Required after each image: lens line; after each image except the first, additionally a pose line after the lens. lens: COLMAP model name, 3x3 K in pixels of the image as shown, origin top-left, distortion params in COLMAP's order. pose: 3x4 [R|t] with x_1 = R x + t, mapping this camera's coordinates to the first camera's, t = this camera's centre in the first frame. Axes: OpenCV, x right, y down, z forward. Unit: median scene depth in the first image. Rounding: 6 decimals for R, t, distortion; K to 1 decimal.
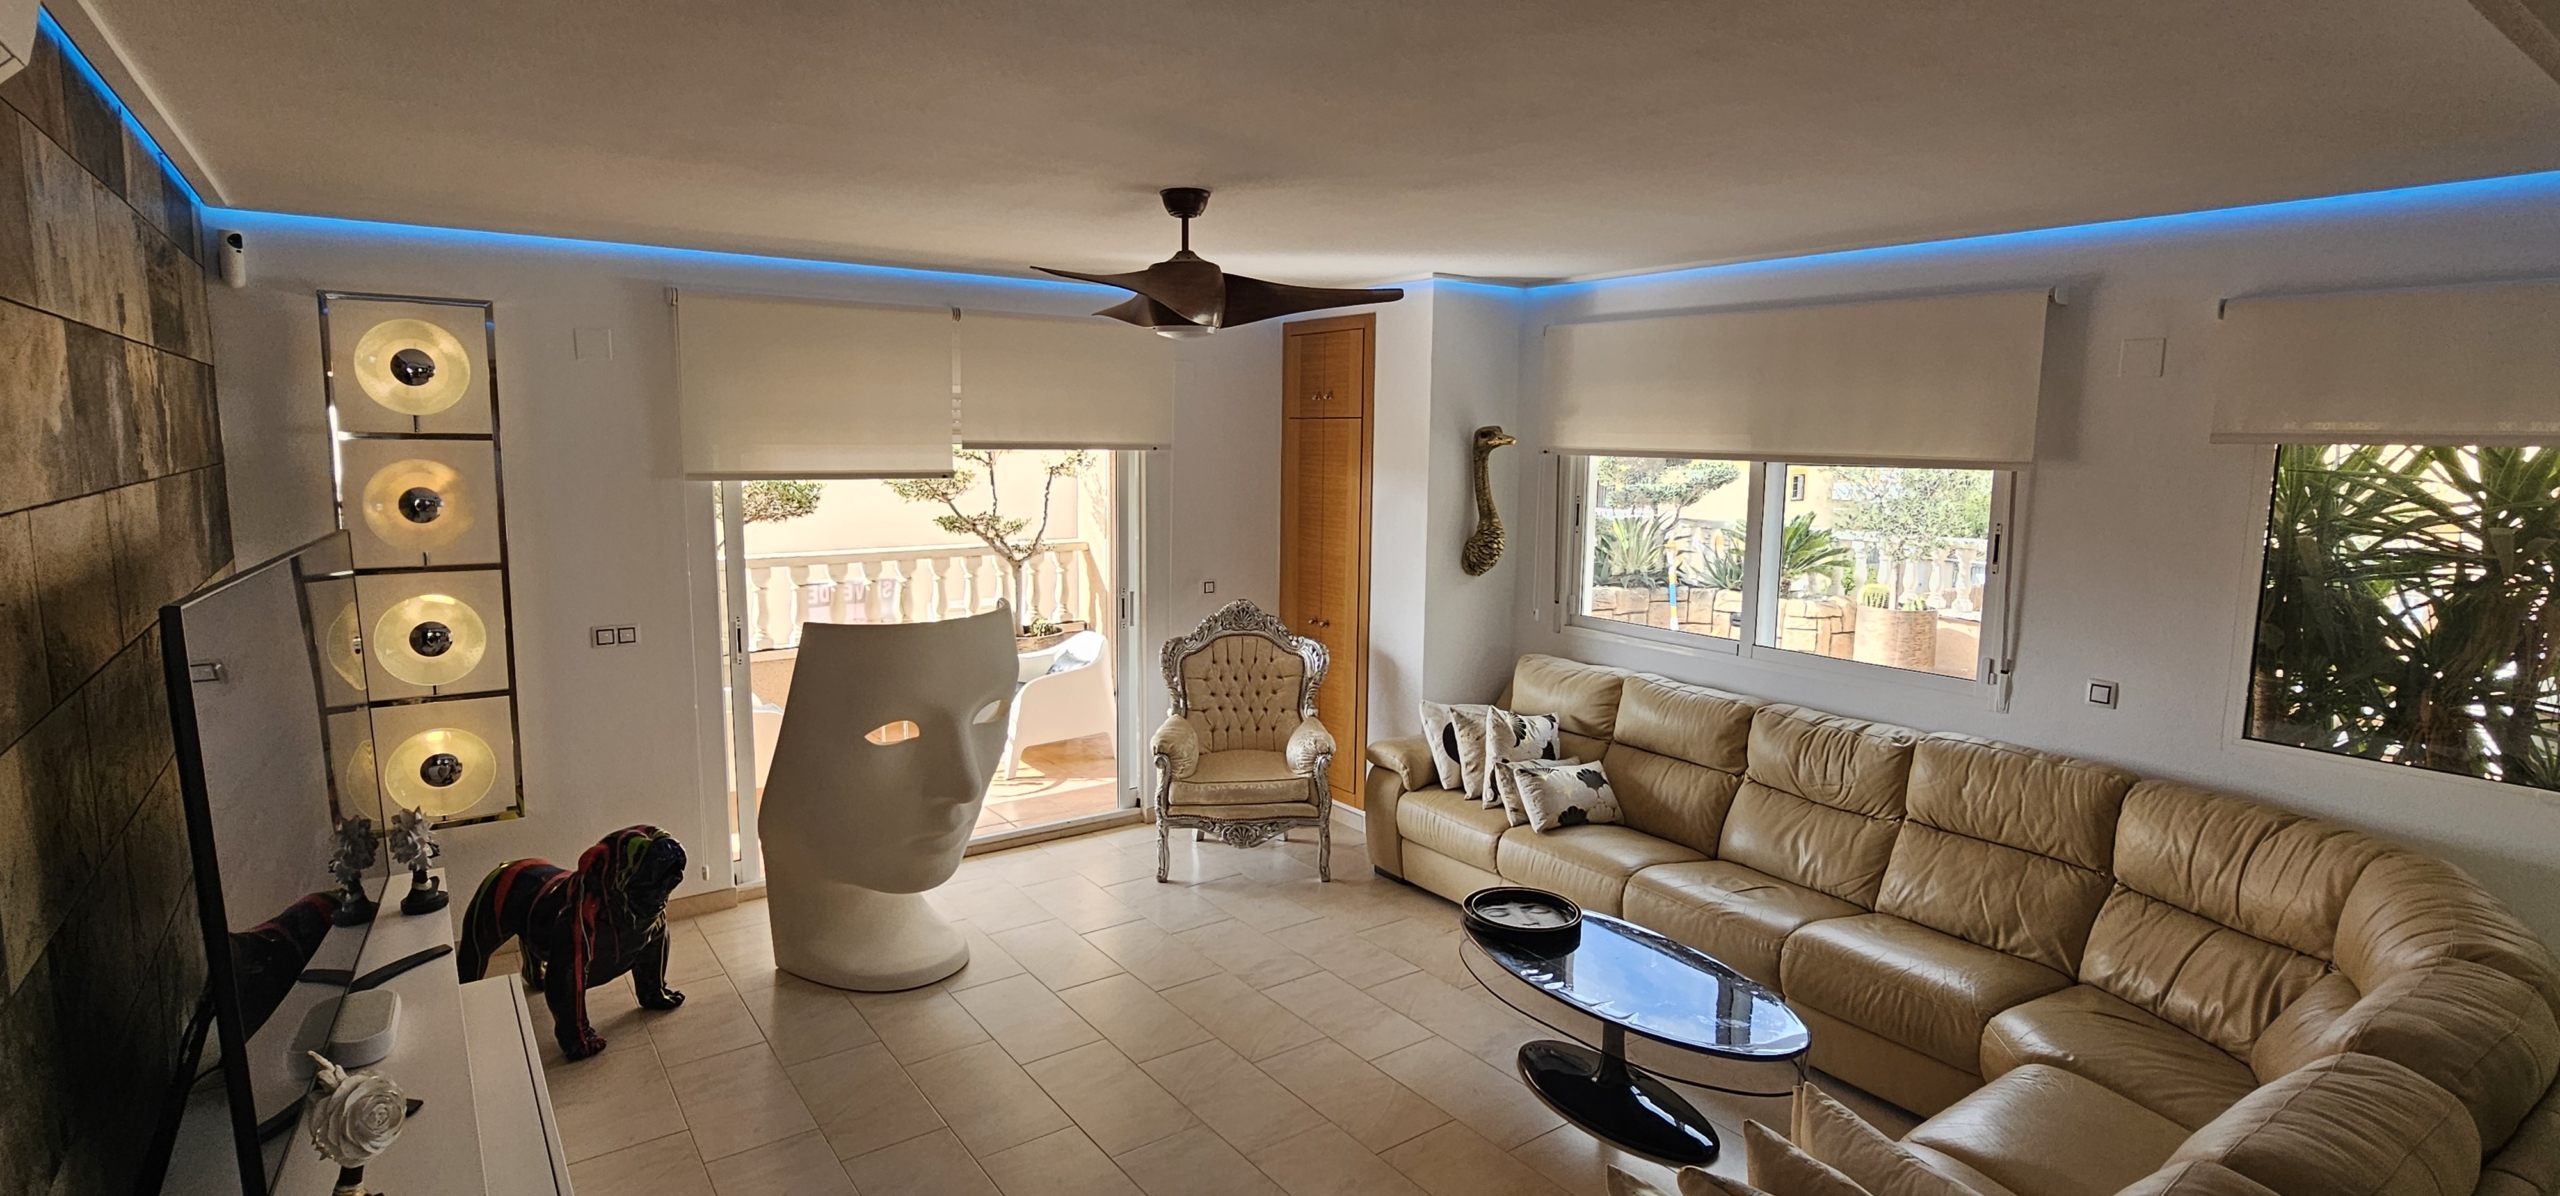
lens RADIAL K [[1221.8, 0, 1287.3], [0, 1221.8, 596.6], [0, 0, 1]] dist [-0.002717, 0.001161]
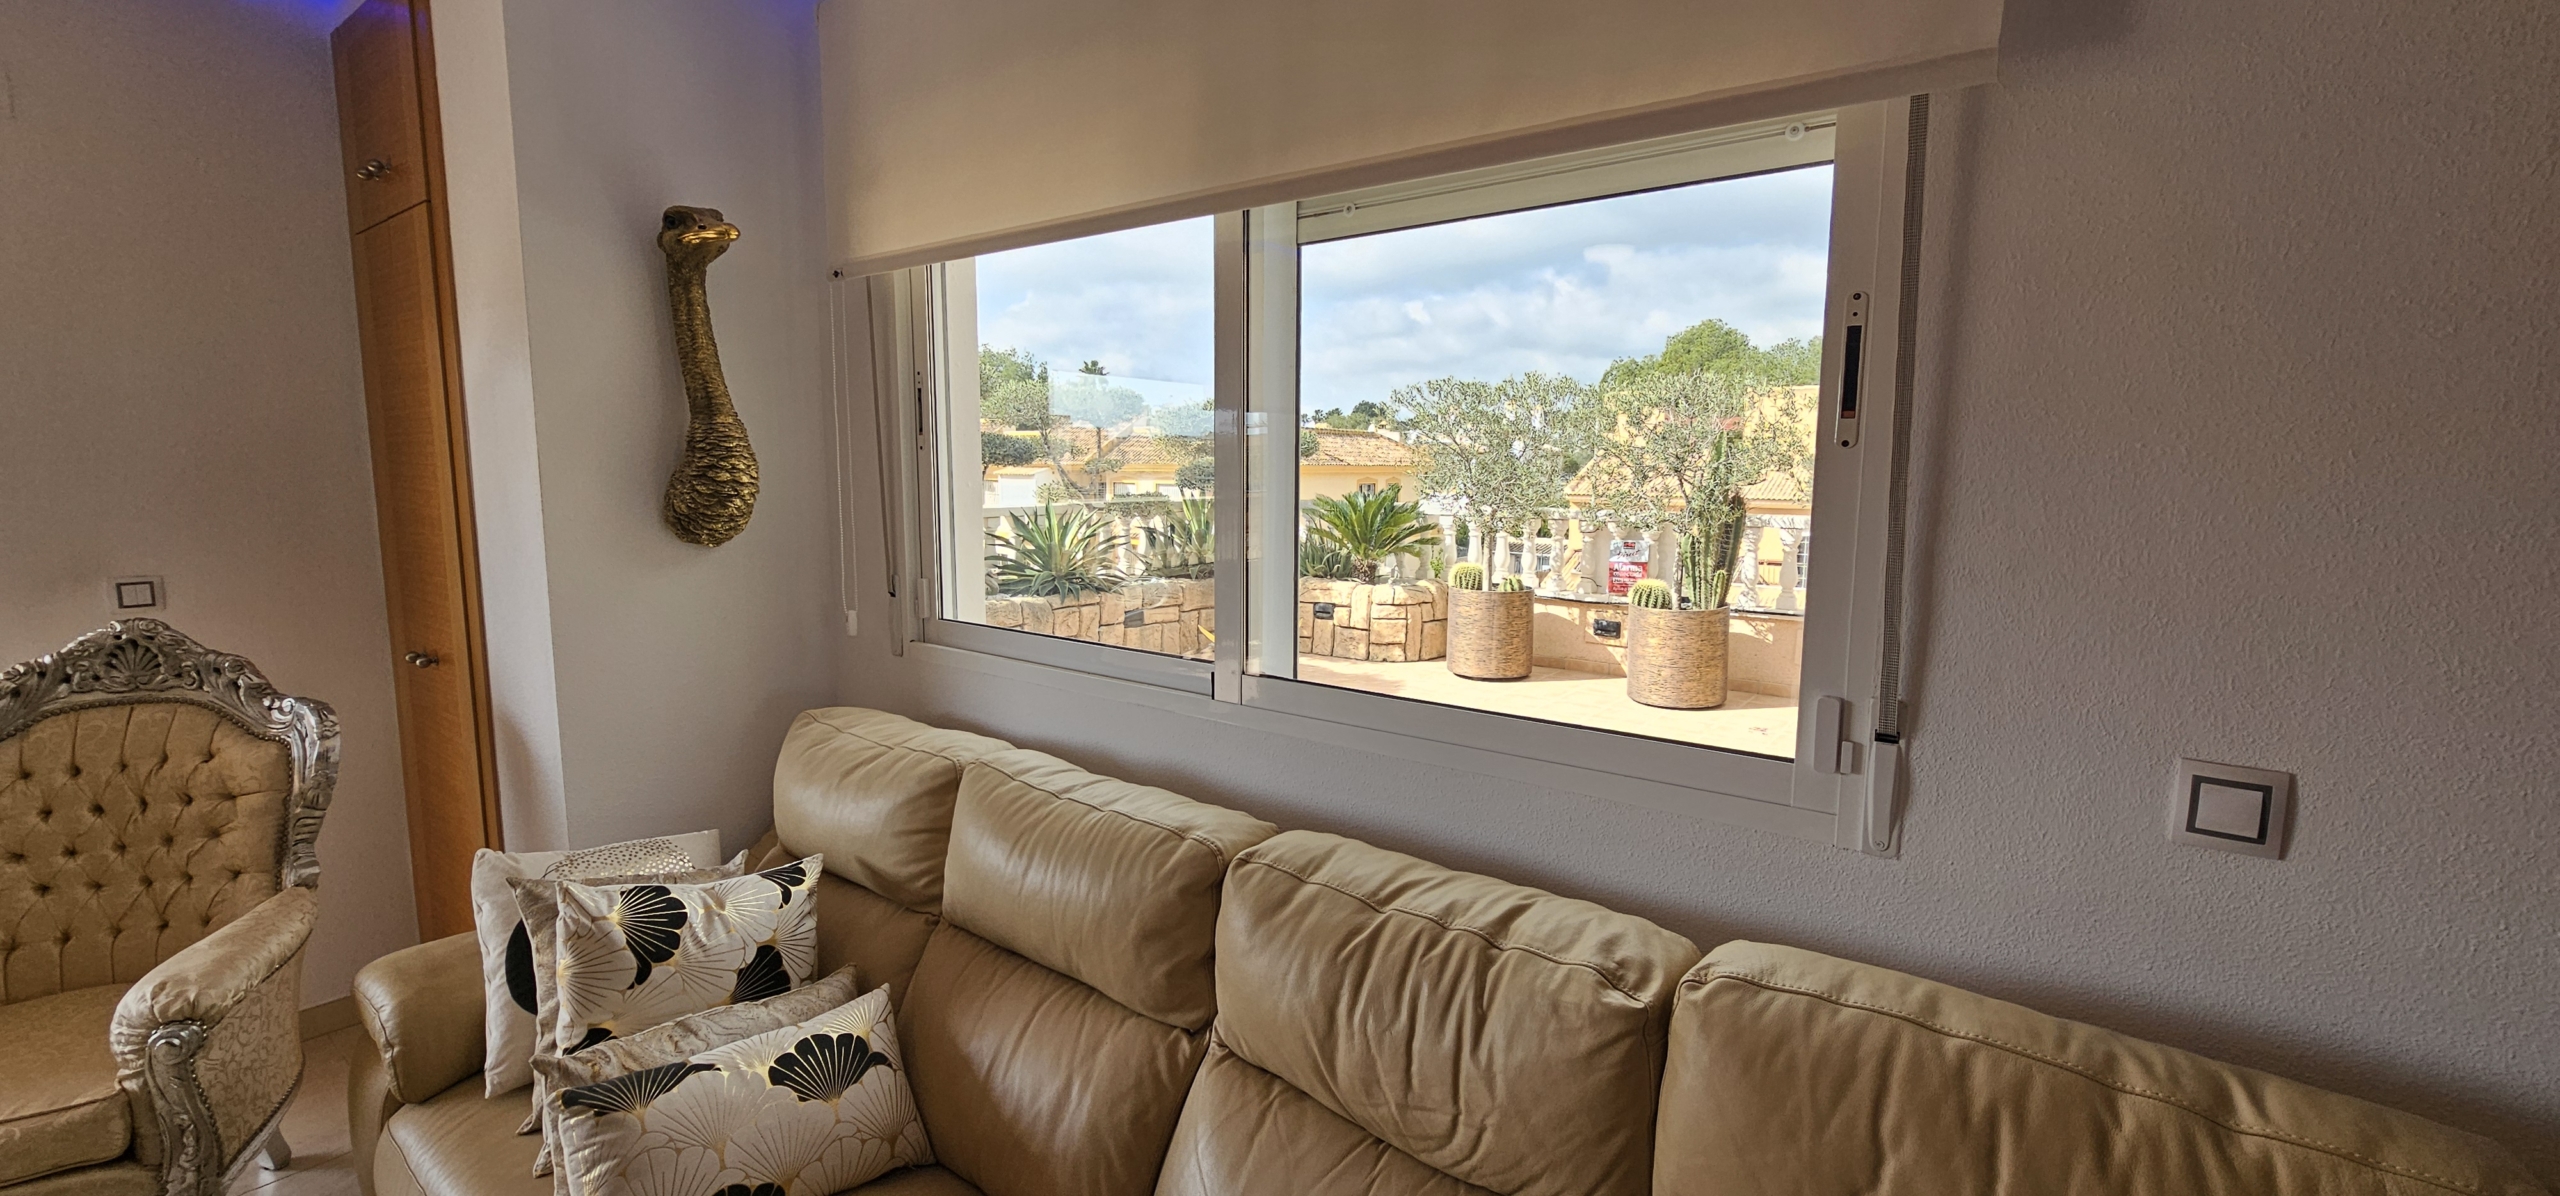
lens RADIAL K [[1048.7, 0, 1289.8], [0, 1048.7, 595.8], [0, 0, 1]] dist [-0.003687, 0.000231]
pose [[0.957083, -0.040879, 0.286915, 0.265282], [0.042152, 0.999110, 0.001742, 0.011689], [-0.286731, 0.010426, 0.957955, 0.584562]]
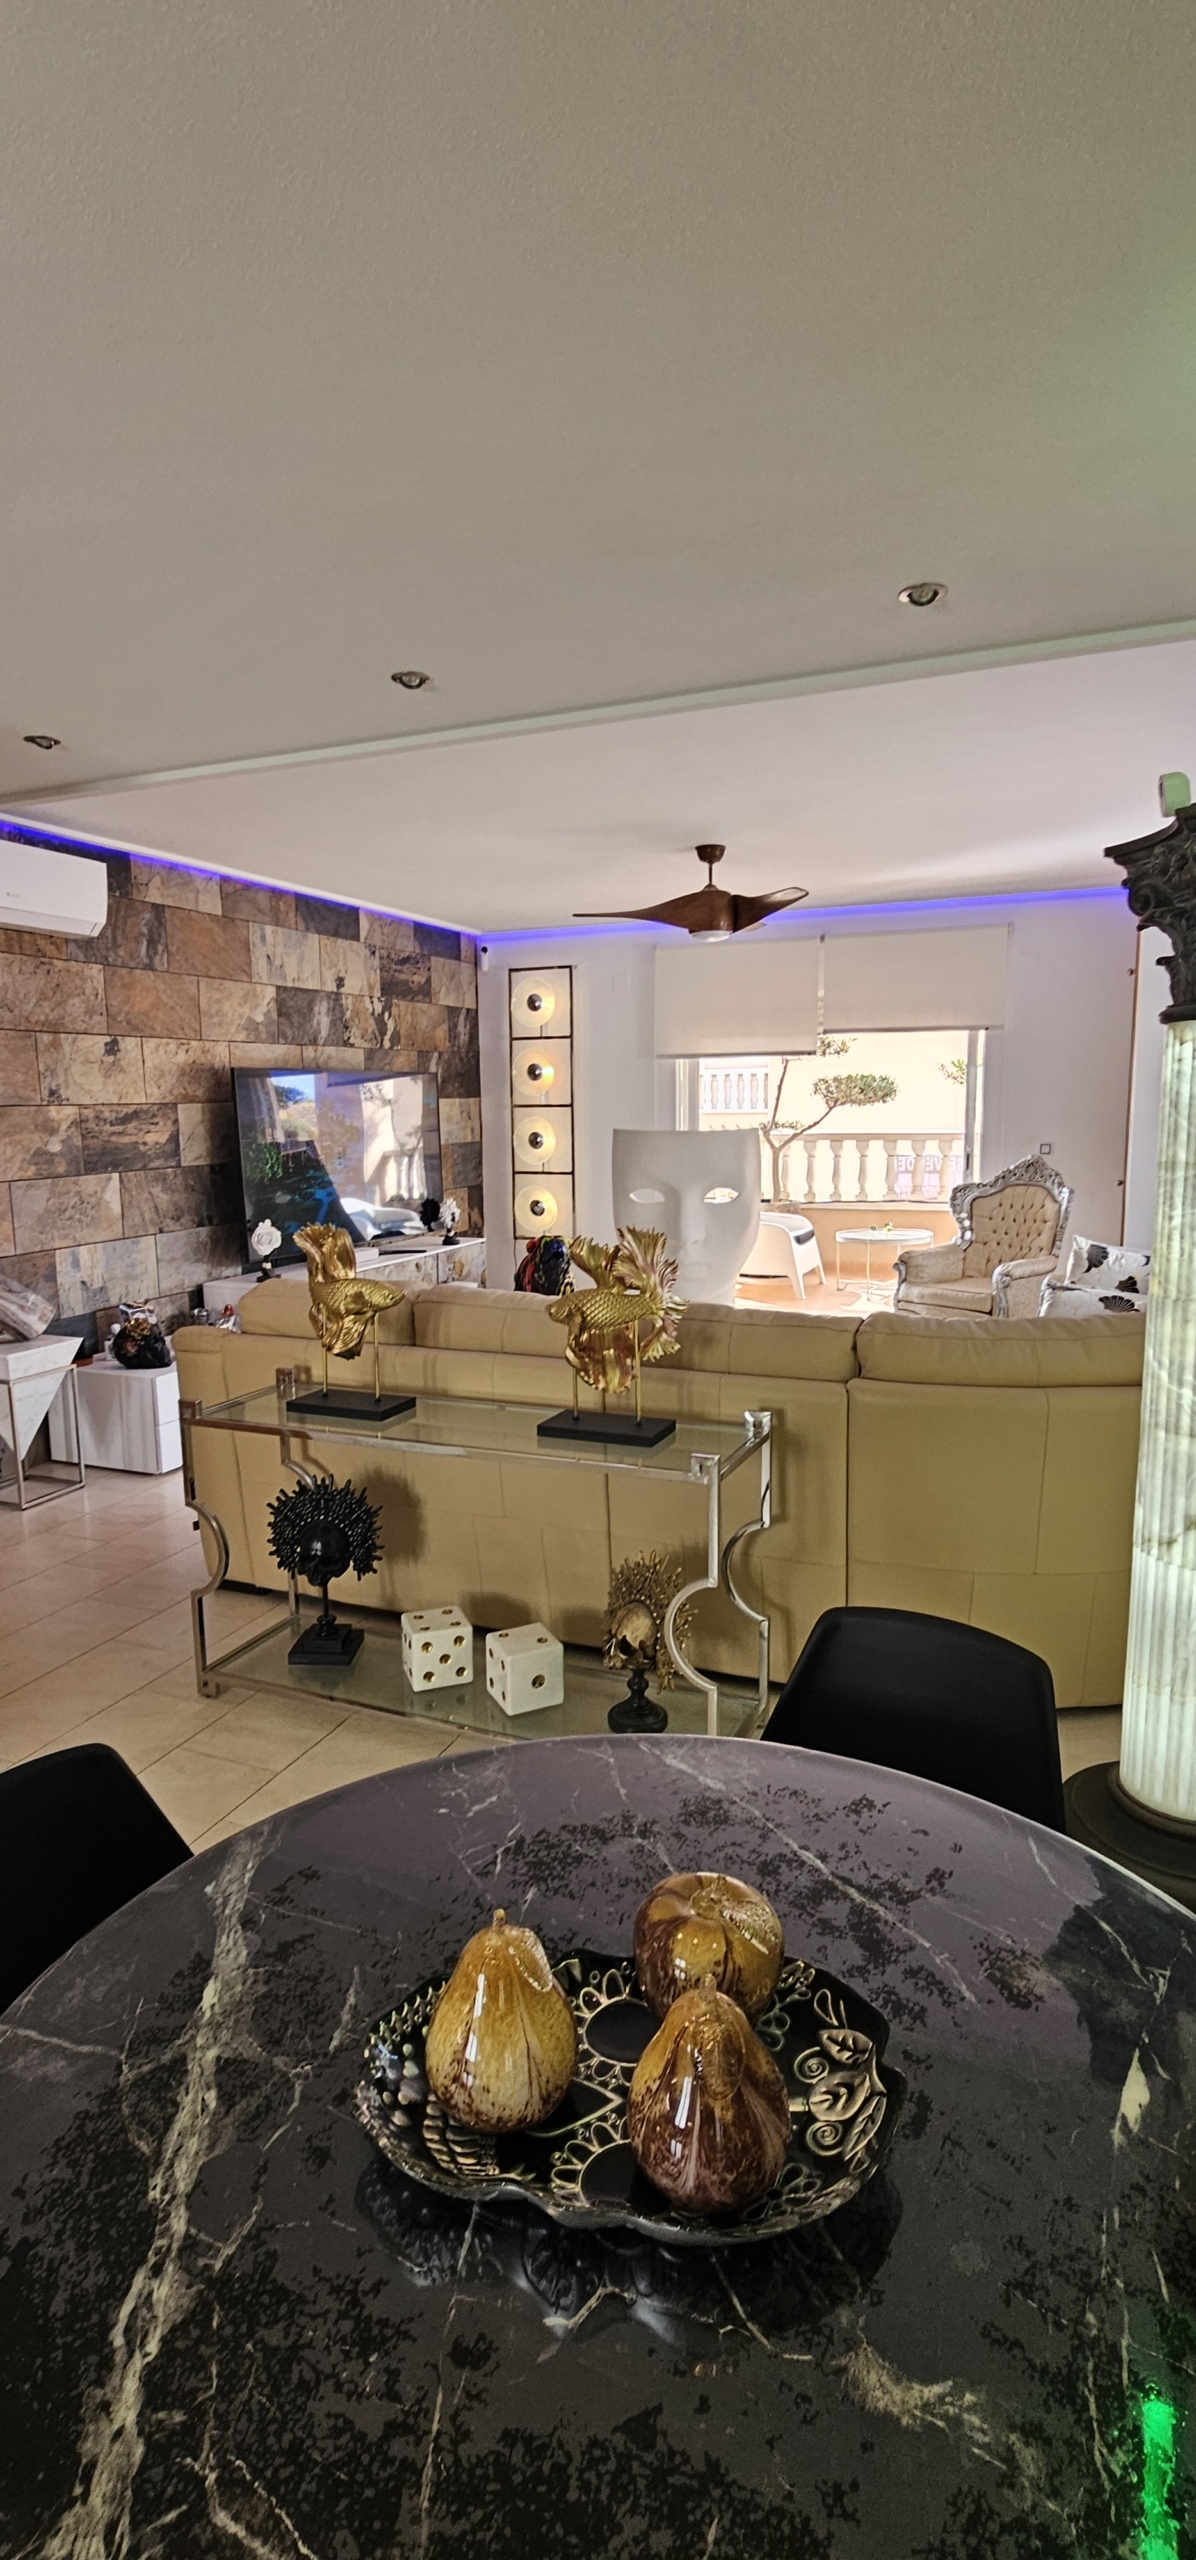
lens RADIAL K [[1231.5, 0, 603.6], [0, 1231.5, 1290.0], [0, 0, 1]] dist [-0.001829, 0.000544]
pose [[0.514695, 0.115381, -0.849574, 0.833116], [-0.092599, 0.992588, 0.078705, 0.082964], [0.852358, 0.038161, 0.521564, 0.043721]]
